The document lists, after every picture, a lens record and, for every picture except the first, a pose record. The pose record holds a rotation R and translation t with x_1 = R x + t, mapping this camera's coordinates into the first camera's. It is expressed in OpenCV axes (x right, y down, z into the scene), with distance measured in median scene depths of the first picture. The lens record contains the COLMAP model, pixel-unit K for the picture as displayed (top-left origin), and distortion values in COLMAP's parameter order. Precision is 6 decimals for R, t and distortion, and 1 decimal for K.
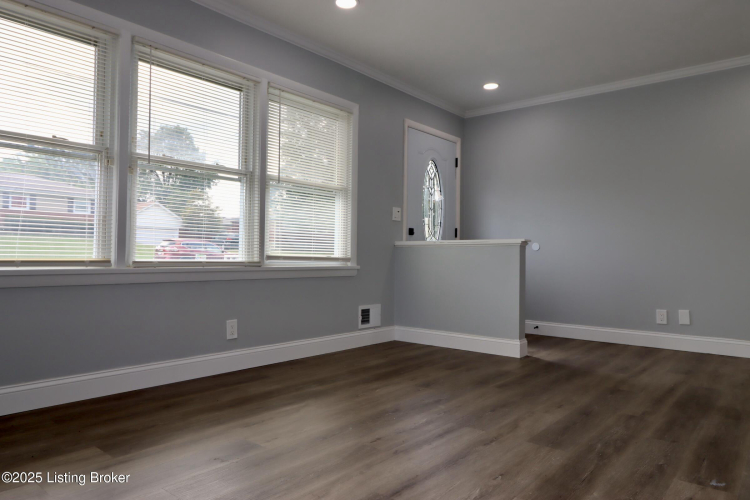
lens RADIAL K [[508.4, 0, 375.0], [0, 508.4, 250.0], [0, 0, 1]] dist [0.000299, -0.001306]
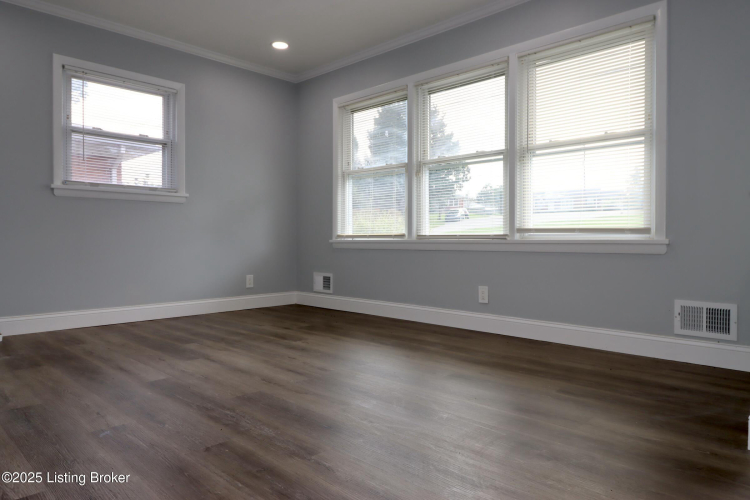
lens RADIAL K [[508.4, 0, 375.0], [0, 508.4, 250.0], [0, 0, 1]] dist [0.000299, -0.001306]
pose [[-0.086500, 0.005523, -0.996237, 0.870514], [0.009863, 0.999940, 0.004687, 0.049667], [0.996203, -0.009420, -0.086549, 0.865699]]
